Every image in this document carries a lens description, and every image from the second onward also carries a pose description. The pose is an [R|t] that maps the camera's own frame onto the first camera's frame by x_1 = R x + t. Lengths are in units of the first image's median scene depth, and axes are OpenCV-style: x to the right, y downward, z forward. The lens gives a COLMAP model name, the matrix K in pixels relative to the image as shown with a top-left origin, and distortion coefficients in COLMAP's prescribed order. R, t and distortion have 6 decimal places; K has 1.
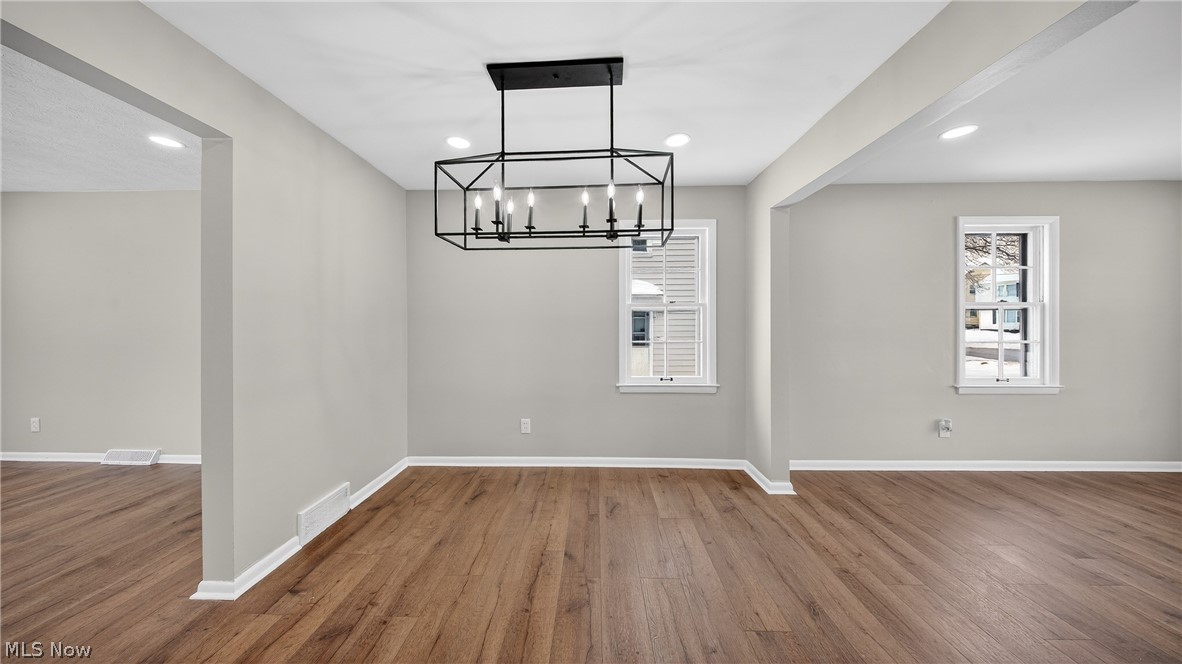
lens RADIAL K [[349.0, 0, 588.1], [0, 349.0, 318.1], [0, 0, 1]] dist [-0.006548, -0.000091]
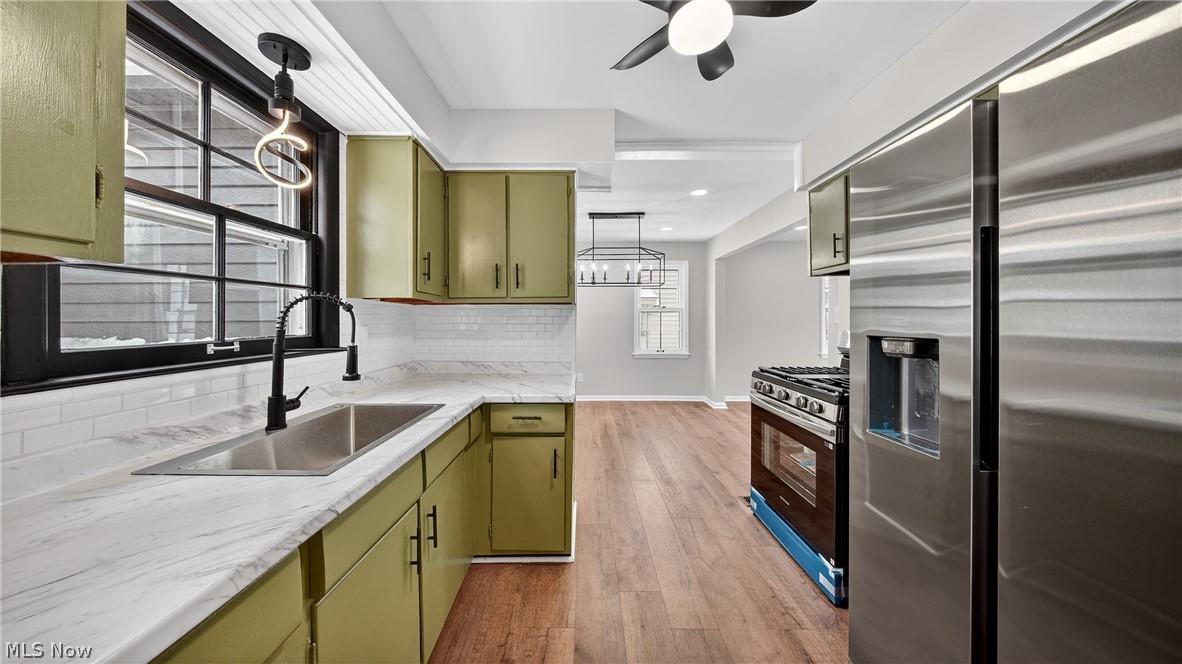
lens RADIAL K [[349.0, 0, 588.1], [0, 349.0, 318.1], [0, 0, 1]] dist [-0.006548, -0.000091]
pose [[0.999733, 0.000622, 0.023080, -0.241752], [-0.000911, 0.999921, 0.012509, -0.016611], [-0.023070, -0.012527, 0.999655, -0.988115]]
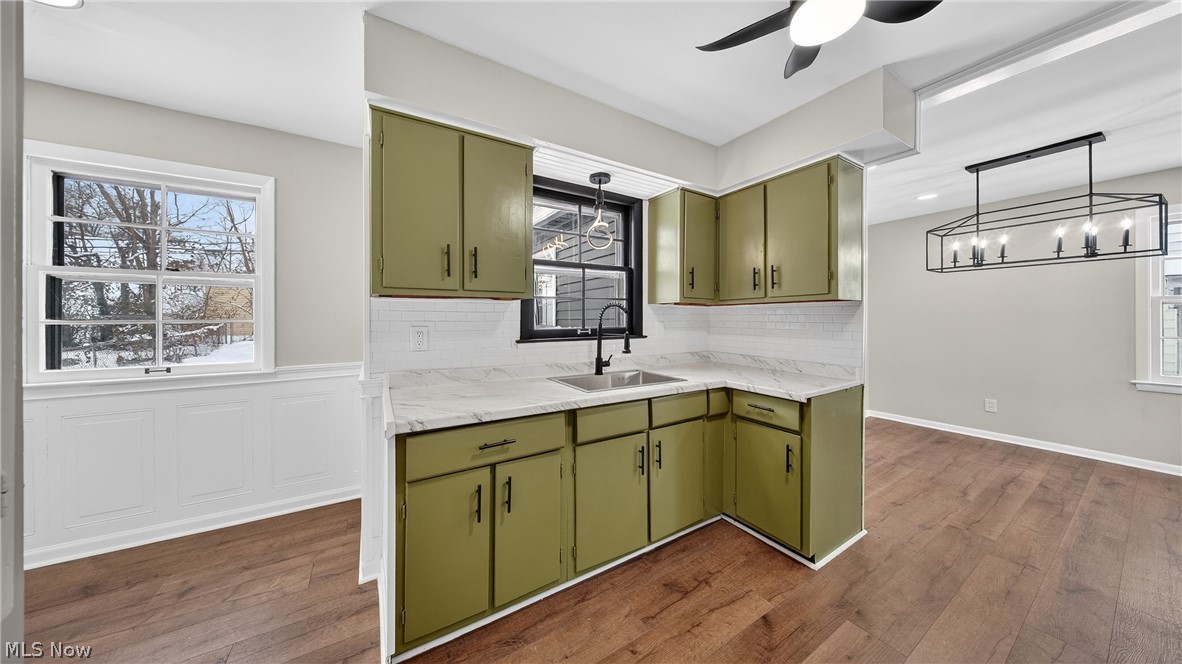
lens RADIAL K [[349.0, 0, 588.1], [0, 349.0, 318.1], [0, 0, 1]] dist [-0.006548, -0.000091]
pose [[0.531816, -0.000581, -0.846860, 0.113263], [0.013965, 0.999870, 0.008084, -0.016072], [0.846745, -0.016126, 0.531755, -1.016755]]
